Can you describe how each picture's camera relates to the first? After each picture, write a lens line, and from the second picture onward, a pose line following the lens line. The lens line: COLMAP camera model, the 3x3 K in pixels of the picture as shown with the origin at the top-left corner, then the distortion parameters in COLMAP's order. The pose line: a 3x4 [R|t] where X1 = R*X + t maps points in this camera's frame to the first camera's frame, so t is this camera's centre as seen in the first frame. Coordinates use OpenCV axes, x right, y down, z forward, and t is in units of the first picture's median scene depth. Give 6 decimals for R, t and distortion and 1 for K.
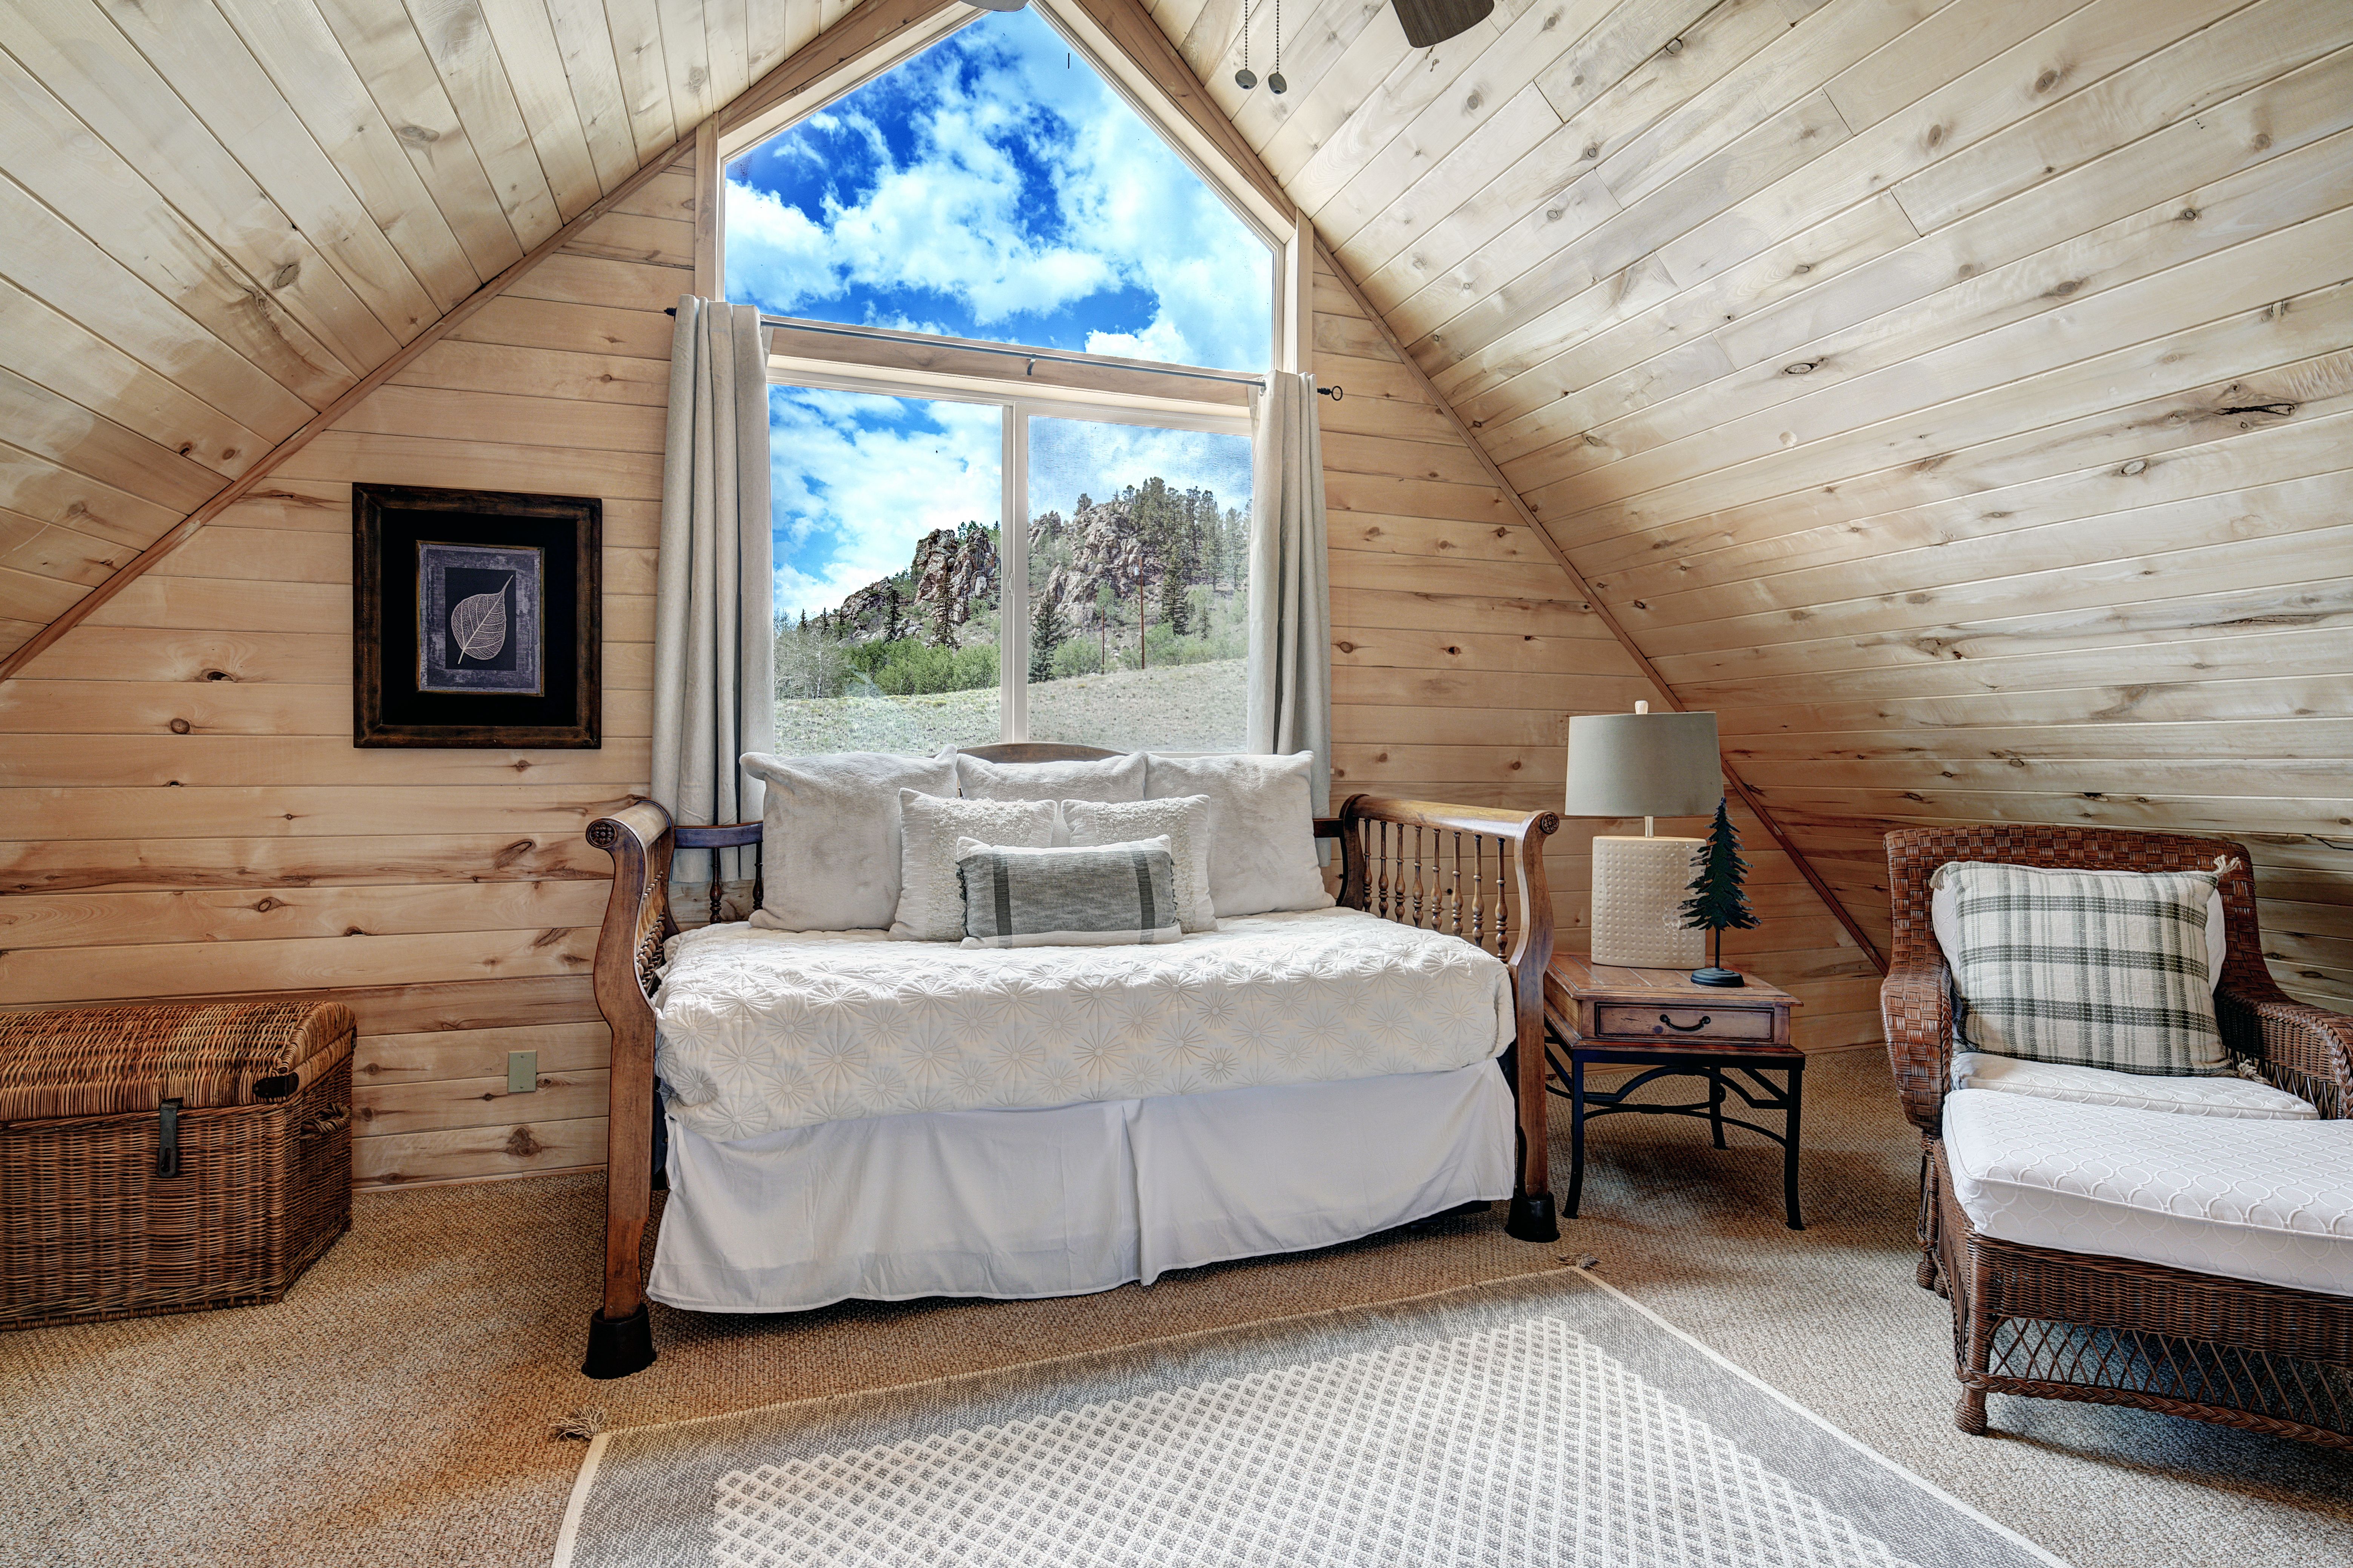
lens RADIAL K [[1226.9, 0, 1185.7], [0, 1226.9, 758.2], [0, 0, 1]] dist [-0.000648, 0.000055]
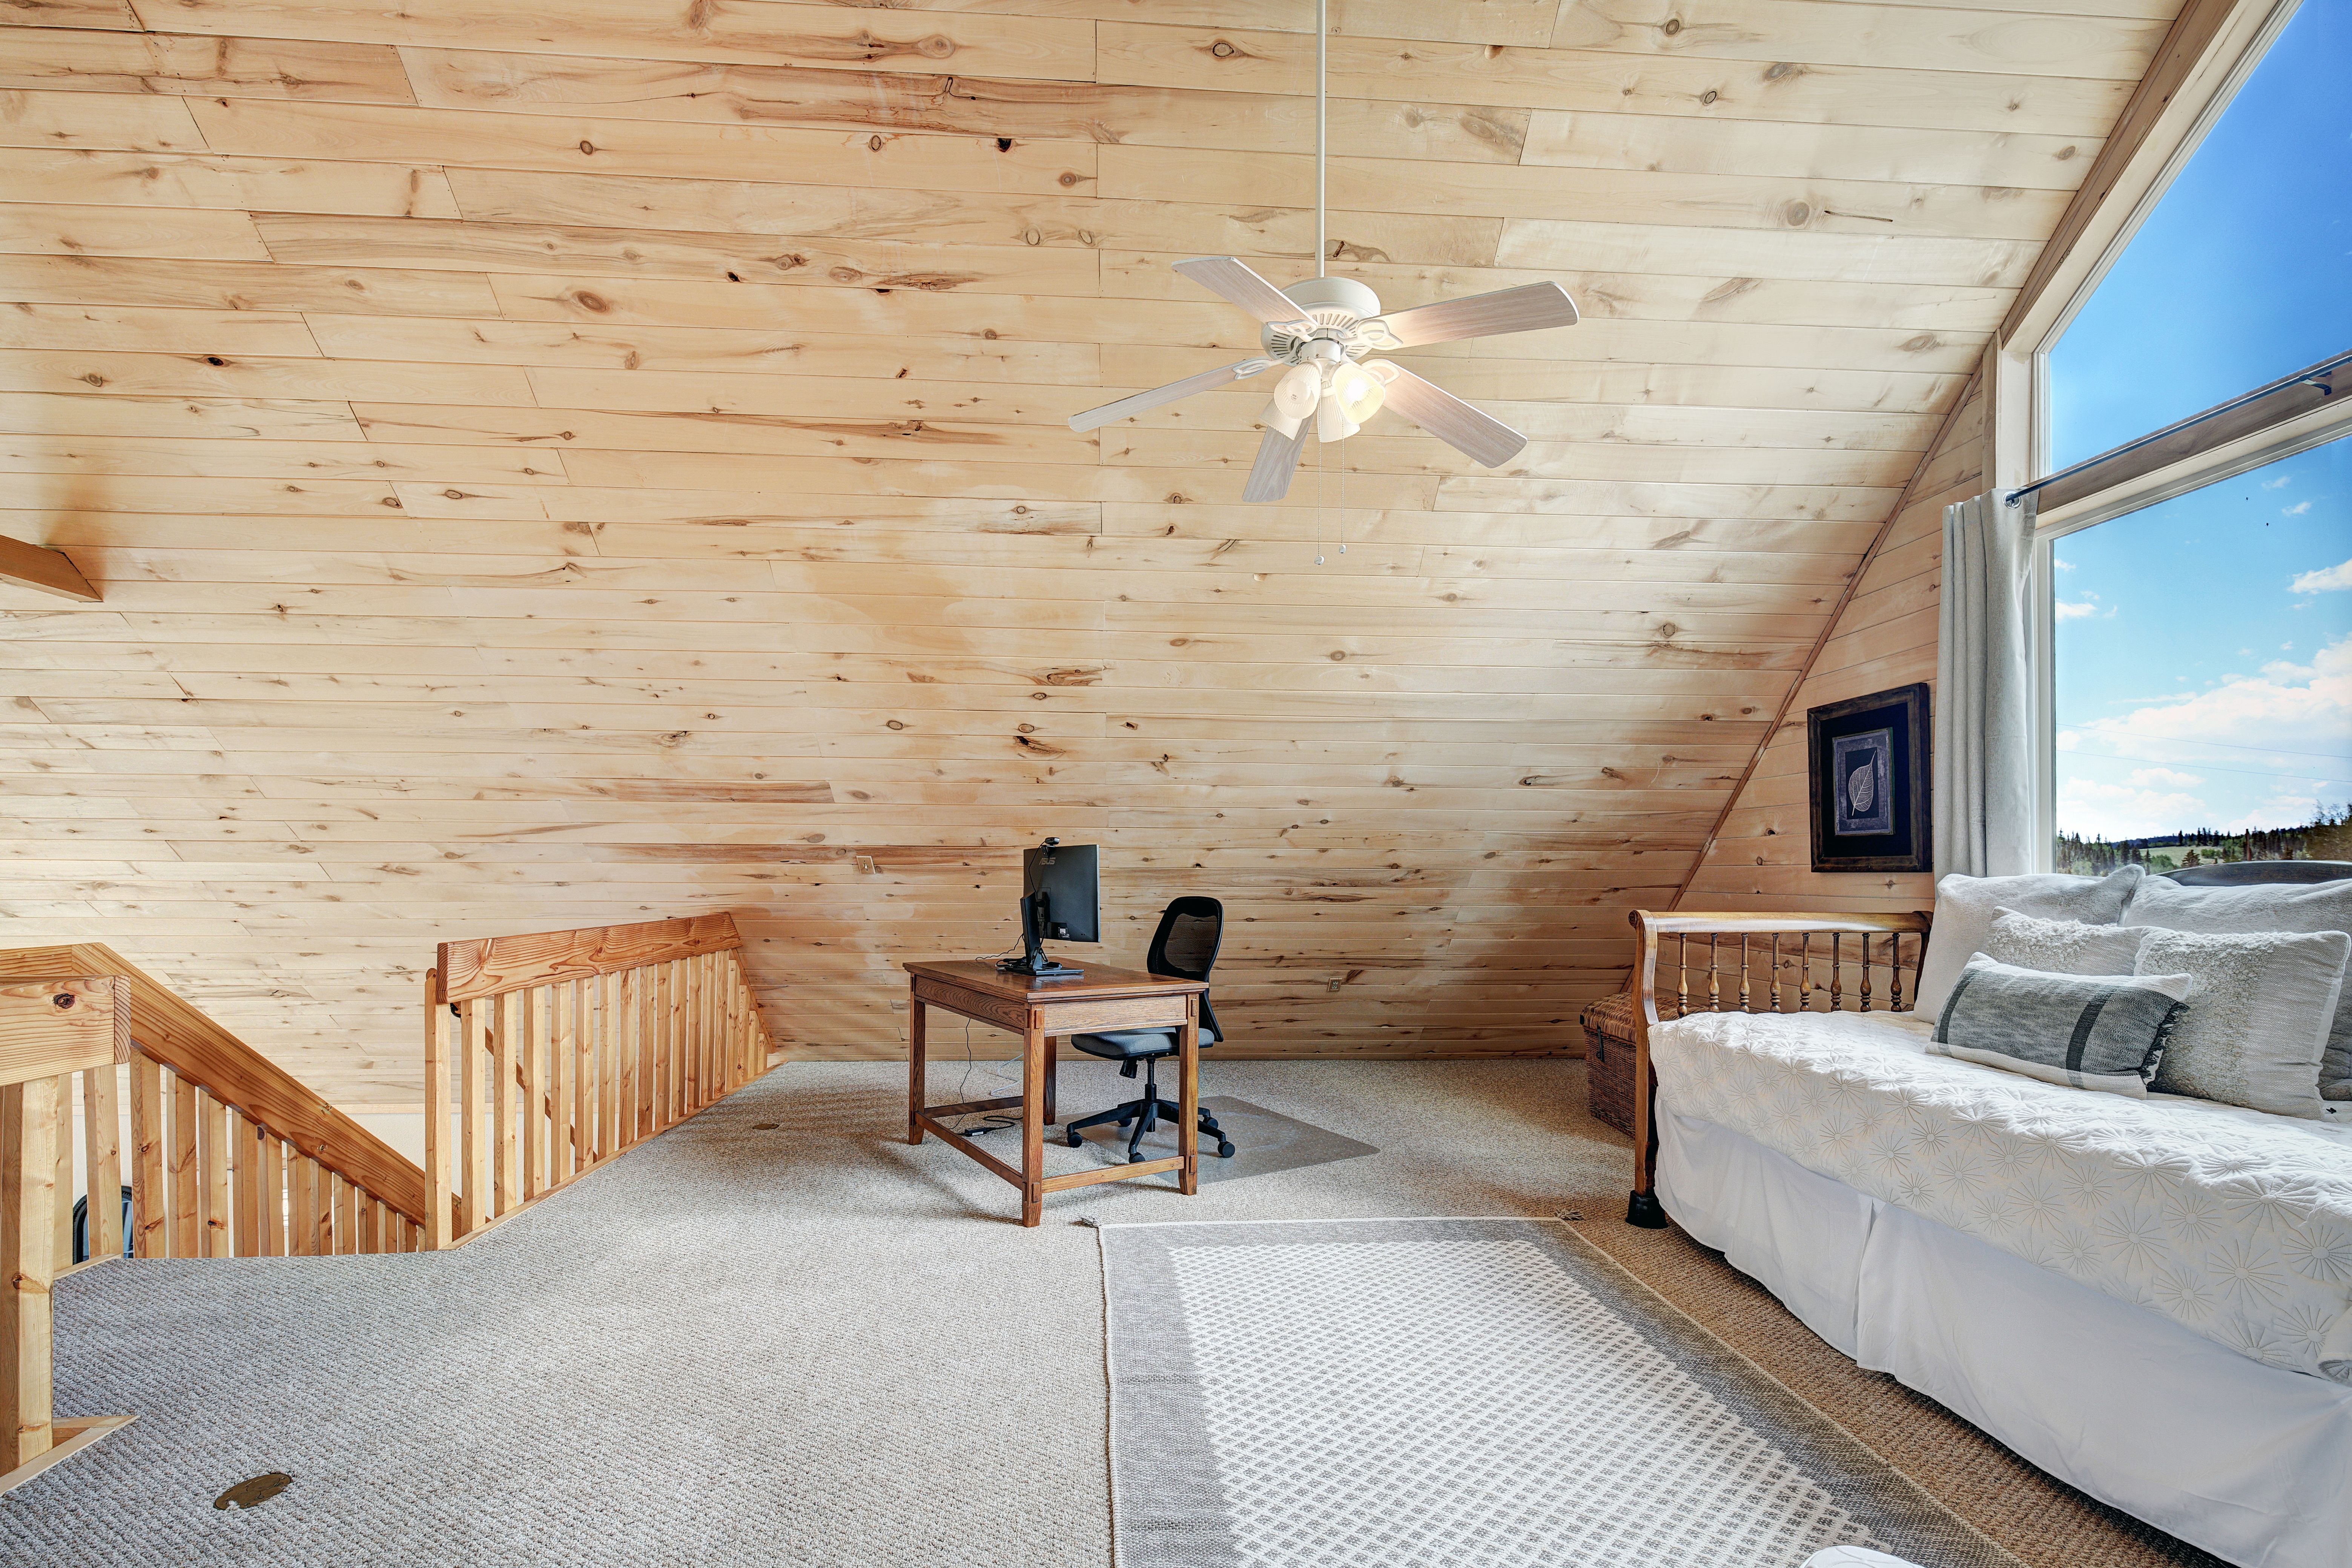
lens RADIAL K [[994.3, 0, 1178.7], [0, 994.3, 865.6], [0, 0, 1]] dist [-0.000898, -0.000138]
pose [[-0.265177, -0.013120, -0.964111, 0.822209], [-0.009573, 0.999894, -0.010974, 0.005176], [0.964152, 0.006319, -0.265274, 0.555360]]
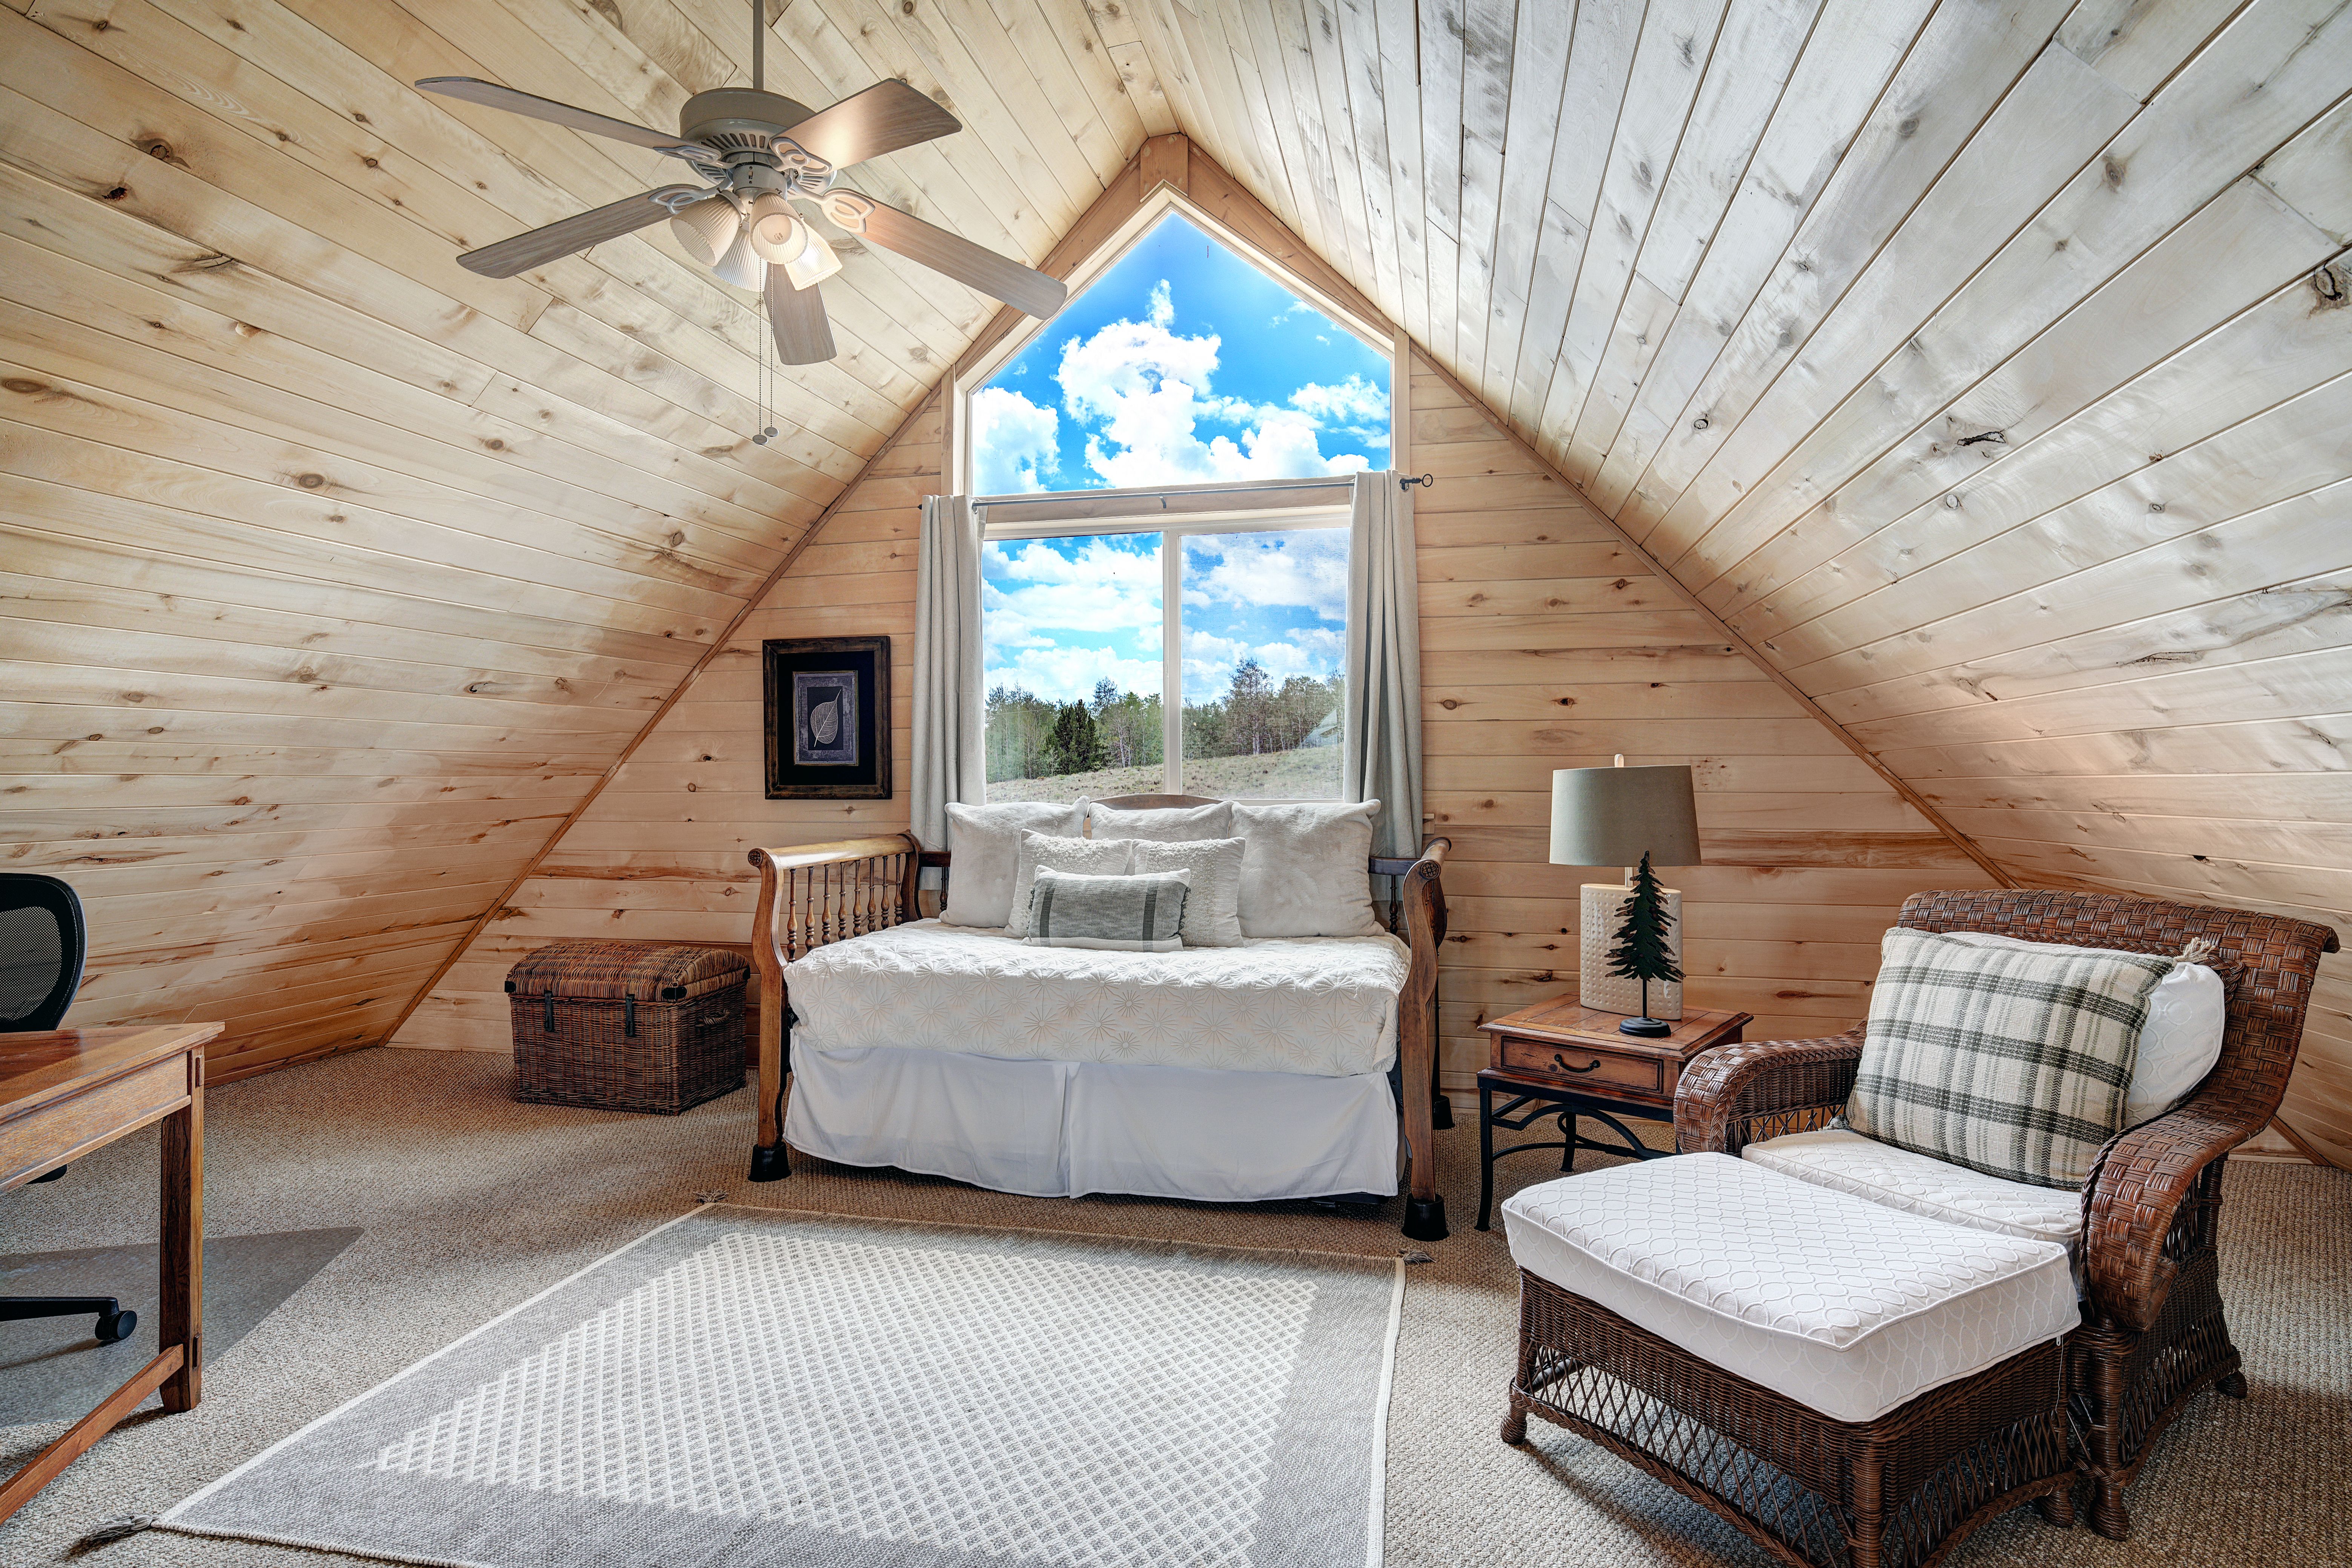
lens RADIAL K [[1165.0, 0, 1177.9], [0, 1165.0, 769.2], [0, 0, 1]] dist [-0.000177, 0.000338]
pose [[0.842980, -0.011676, -0.537818, 0.654468], [0.005935, 0.999905, -0.012406, -0.026899], [0.537912, 0.007266, 0.842970, -0.029454]]
